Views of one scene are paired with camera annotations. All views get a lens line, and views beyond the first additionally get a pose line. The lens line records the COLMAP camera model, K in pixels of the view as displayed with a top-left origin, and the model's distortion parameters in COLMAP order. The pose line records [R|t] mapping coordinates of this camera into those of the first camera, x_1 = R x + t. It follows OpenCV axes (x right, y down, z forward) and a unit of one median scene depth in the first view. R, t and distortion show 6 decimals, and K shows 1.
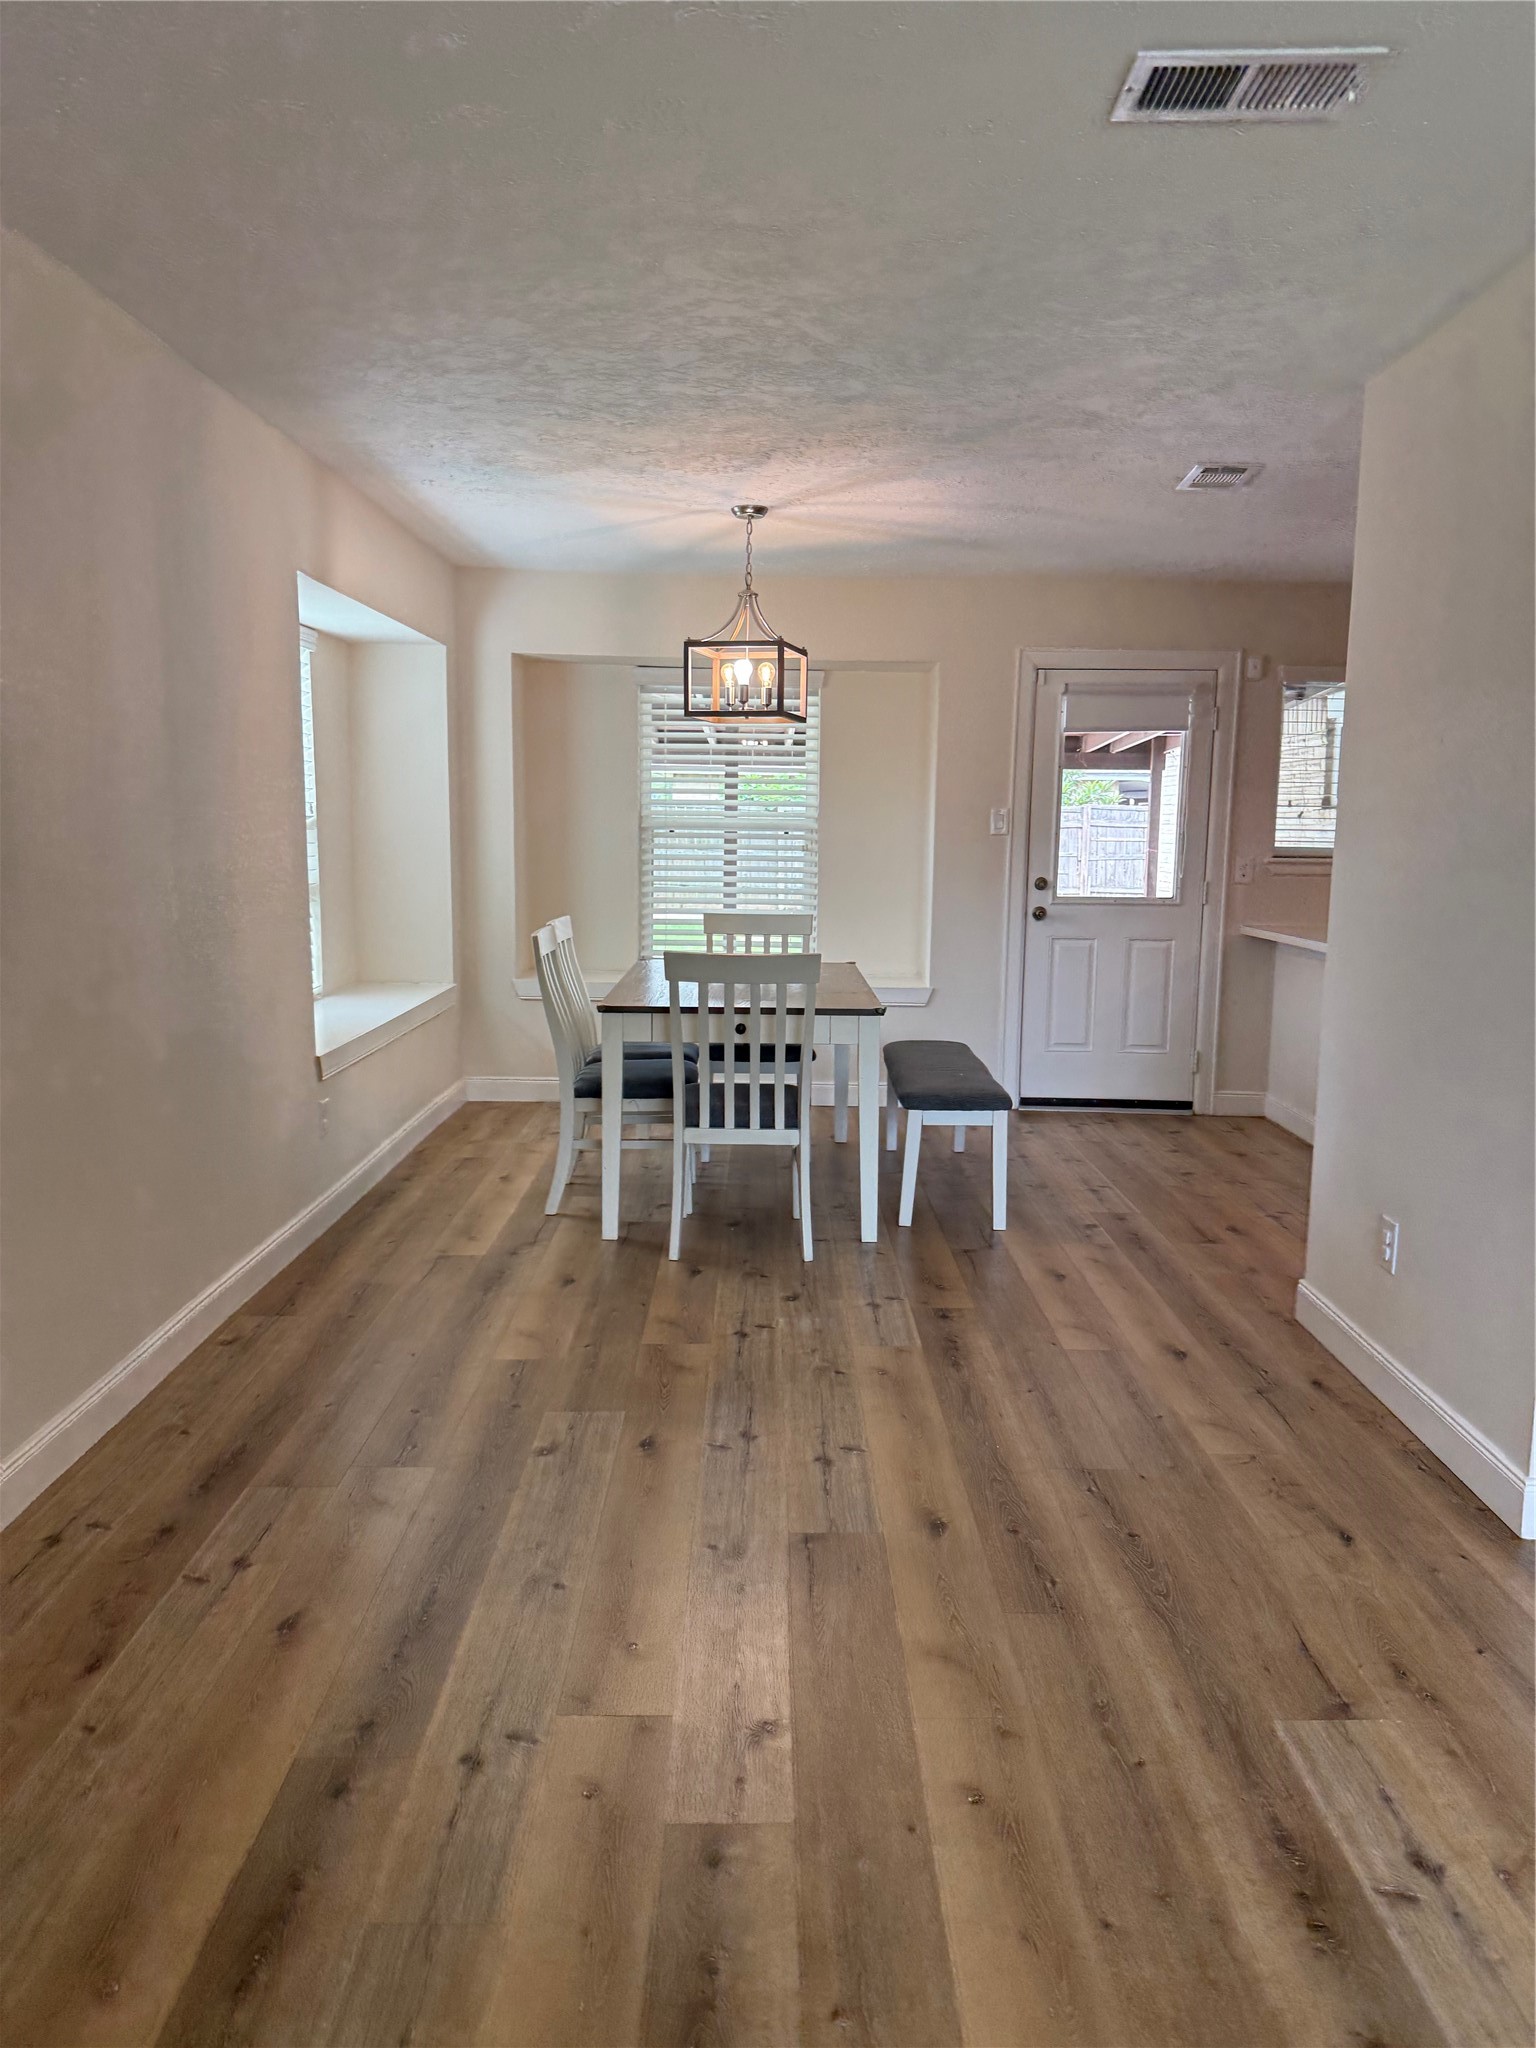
lens RADIAL K [[1412.4, 0, 775.7], [0, 1412.4, 999.1], [0, 0, 1]] dist [0.104965, -0.000658]
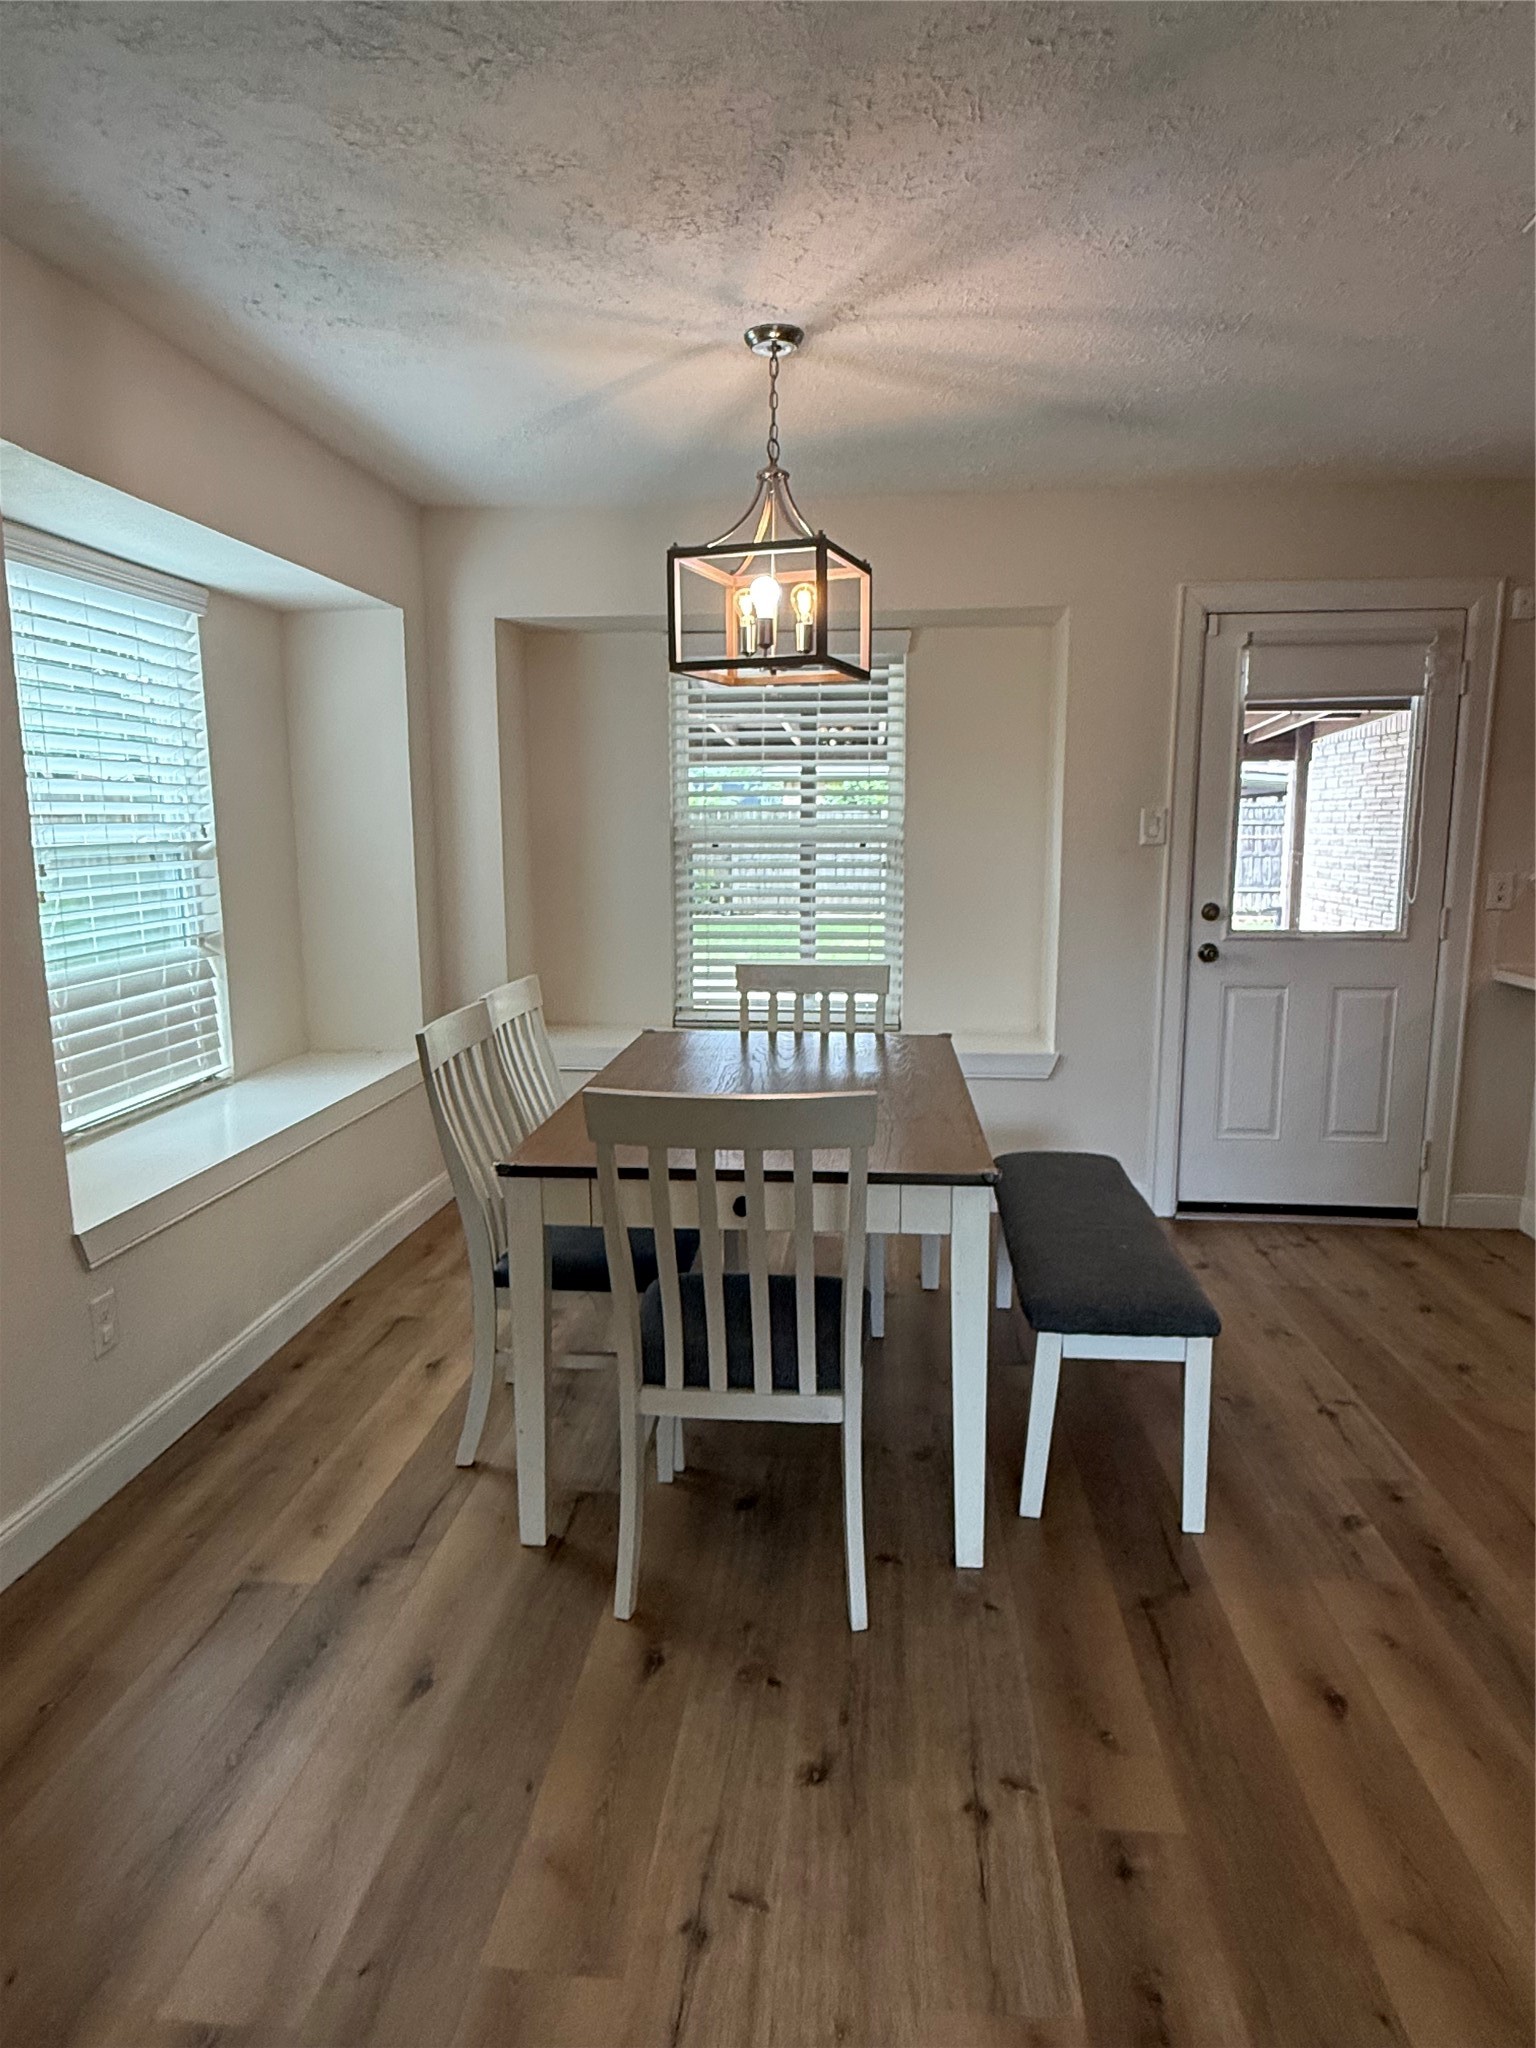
lens RADIAL K [[1252.0, 0, 759.3], [0, 1252.0, 1032.8], [0, 0, 1]] dist [-0.001068, 0.000000]
pose [[0.994718, -0.002430, -0.102620, 0.031358], [0.006588, 0.999170, 0.040199, -0.064097], [0.102438, -0.040663, 0.993908, 0.462224]]
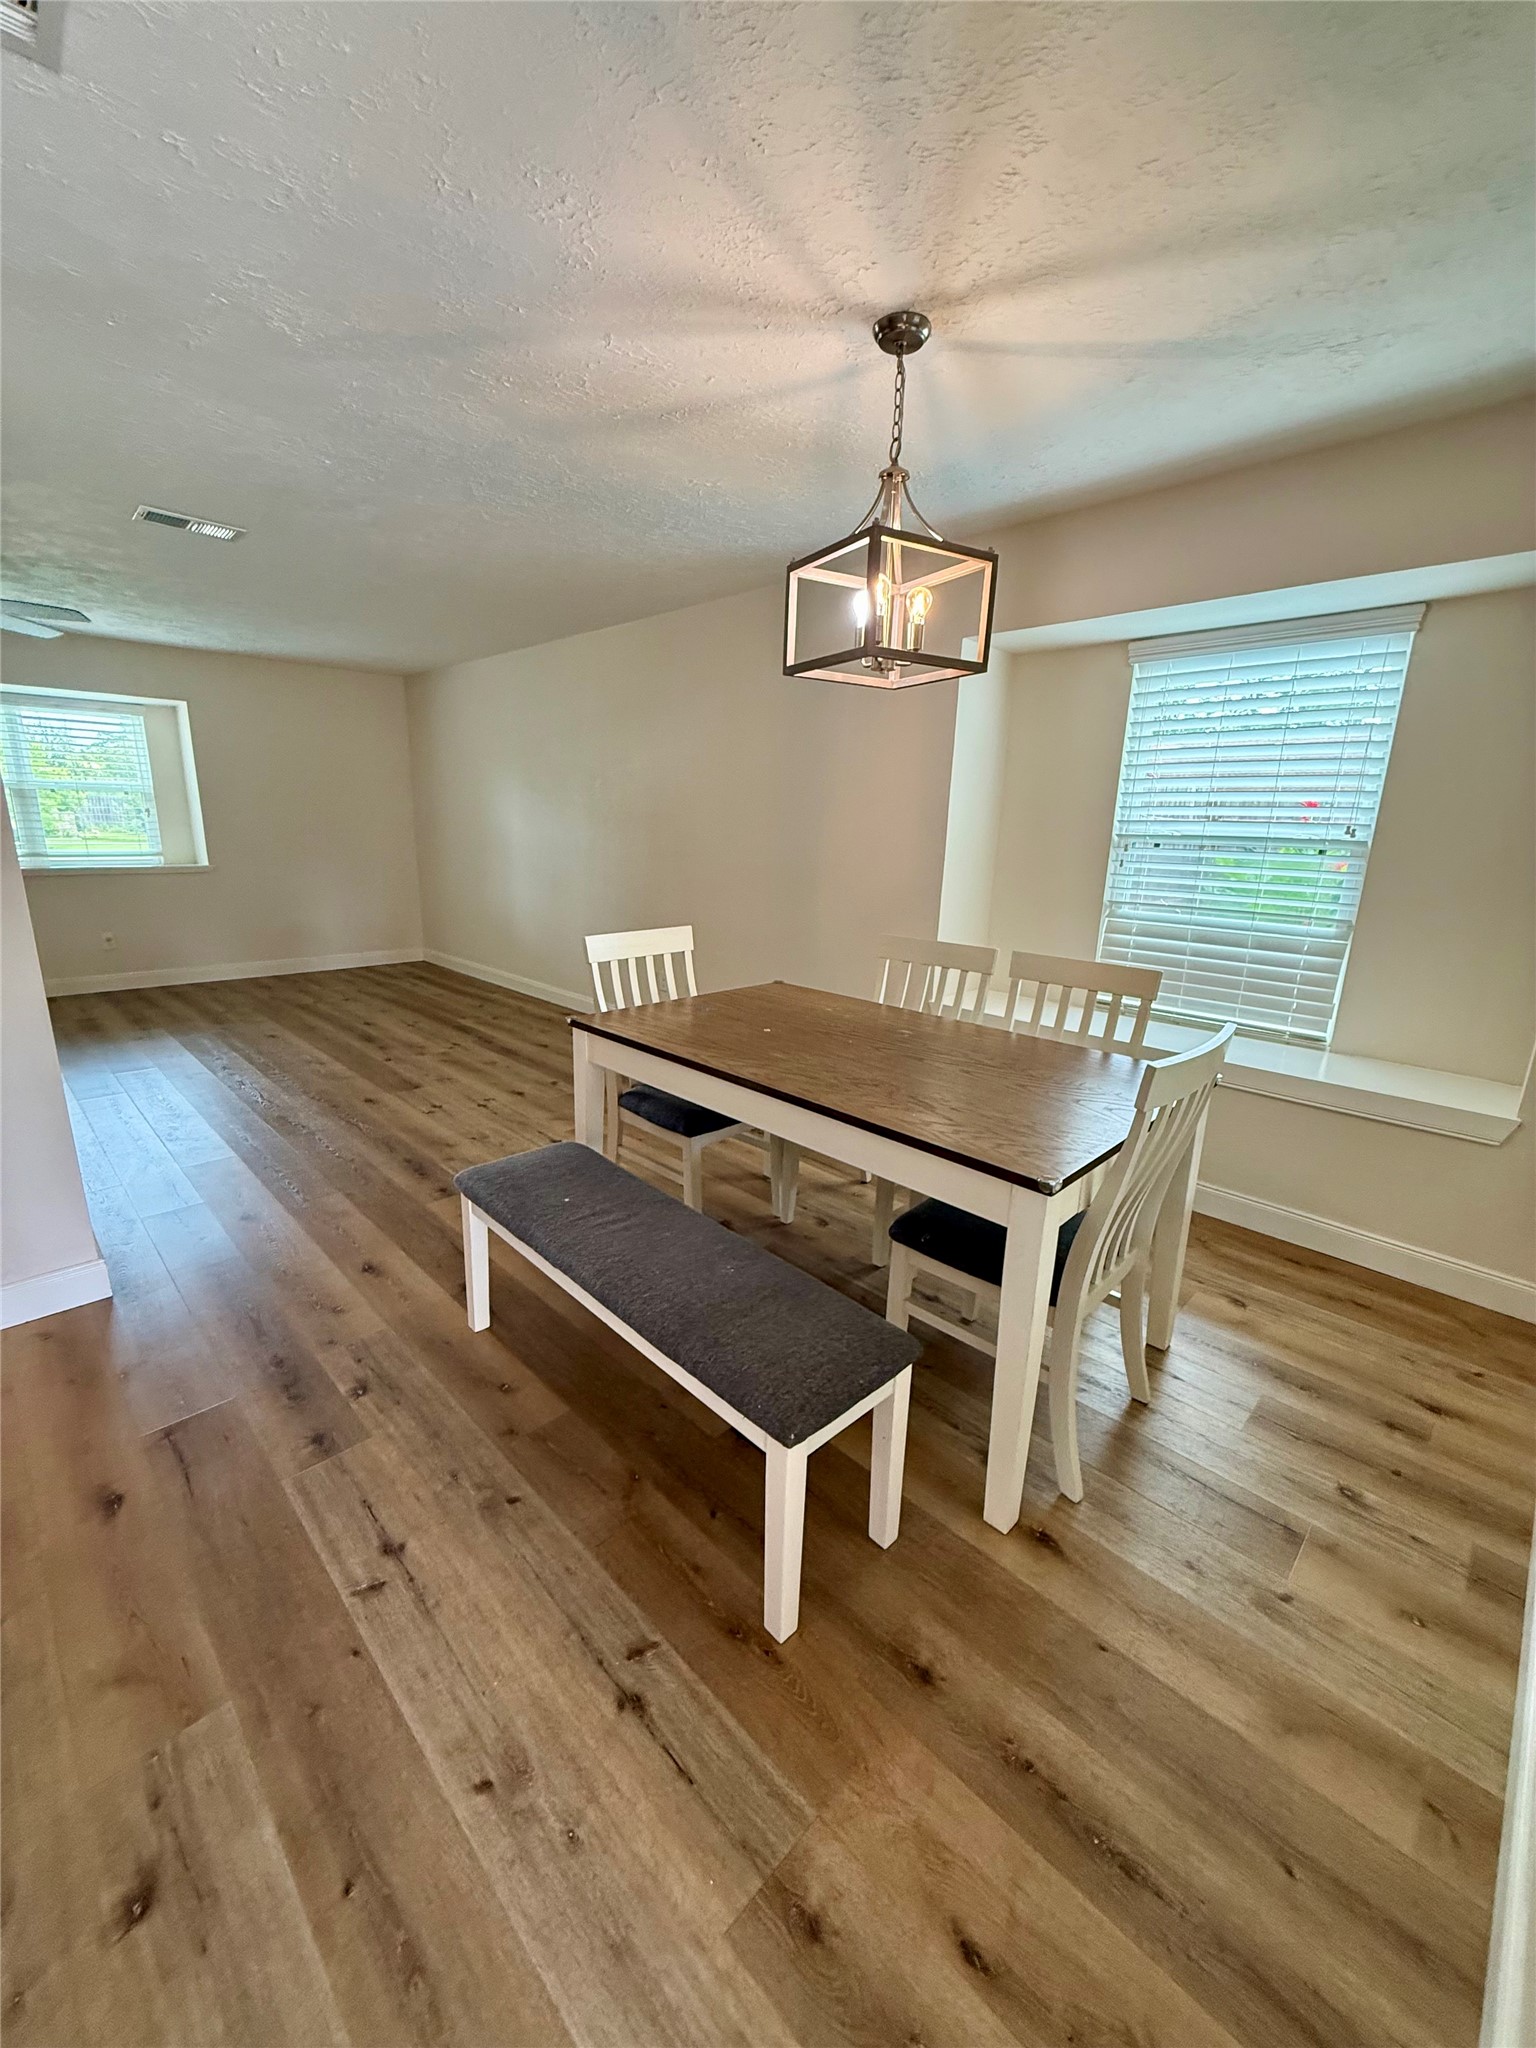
lens RADIAL K [[800.0, 0, 768.0], [0, 800.0, 1024.0], [0, 0, 1]] dist [-0.001593, -0.000170]
pose [[-0.699303, 0.146848, -0.699579, 0.328072], [-0.125159, 0.938400, 0.322088, -0.163715], [0.703783, 0.312796, -0.637846, 1.323219]]
